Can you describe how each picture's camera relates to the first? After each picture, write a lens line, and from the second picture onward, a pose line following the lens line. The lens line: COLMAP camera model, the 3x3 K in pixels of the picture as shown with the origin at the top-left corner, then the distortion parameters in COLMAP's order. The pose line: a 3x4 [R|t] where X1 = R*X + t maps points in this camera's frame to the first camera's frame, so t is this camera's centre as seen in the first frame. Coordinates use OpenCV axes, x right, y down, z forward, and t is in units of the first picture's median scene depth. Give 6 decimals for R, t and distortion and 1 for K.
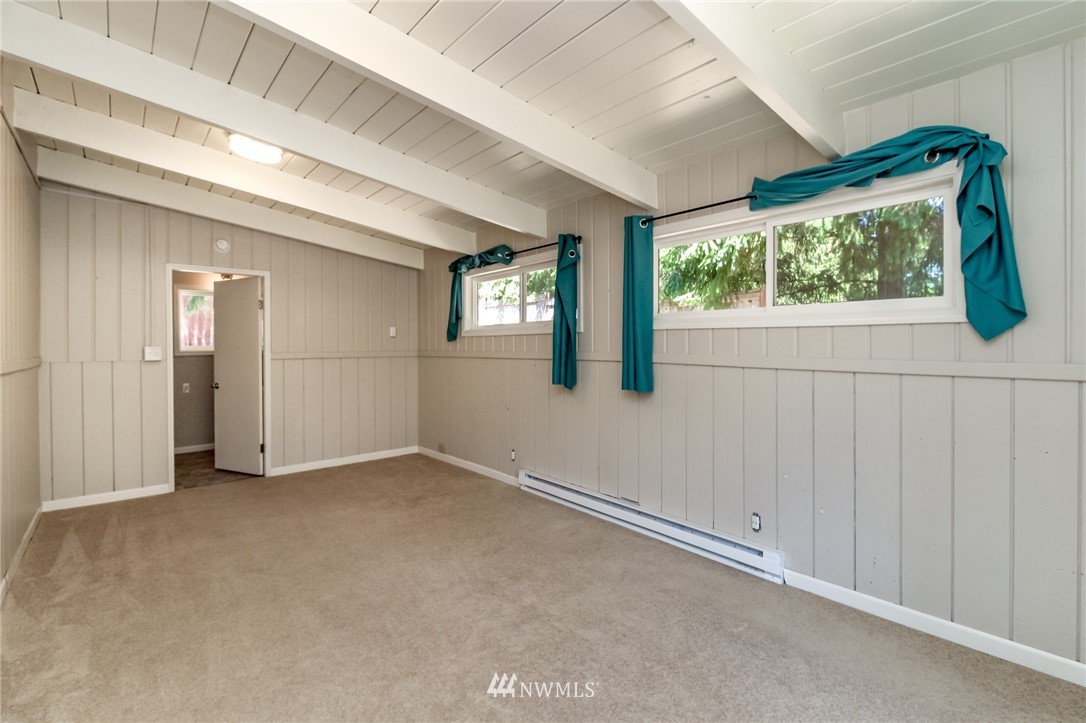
lens RADIAL K [[506.9, 0, 555.6], [0, 506.9, 344.6], [0, 0, 1]] dist [0.002773, -0.000634]
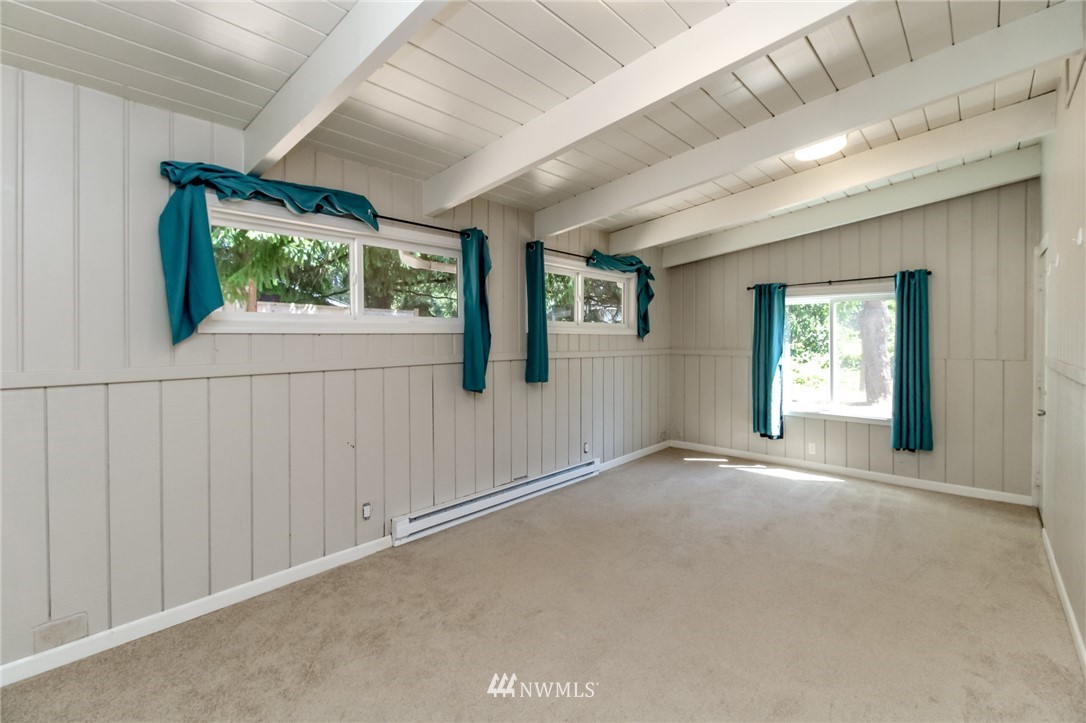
lens RADIAL K [[458.9, 0, 540.8], [0, 458.9, 341.8], [0, 0, 1]] dist [-0.001038, -0.000232]
pose [[-0.098199, 0.005747, 0.995150, -0.817344], [0.017093, 0.999846, -0.004087, -0.001646], [-0.995020, 0.016608, -0.098282, 0.939806]]
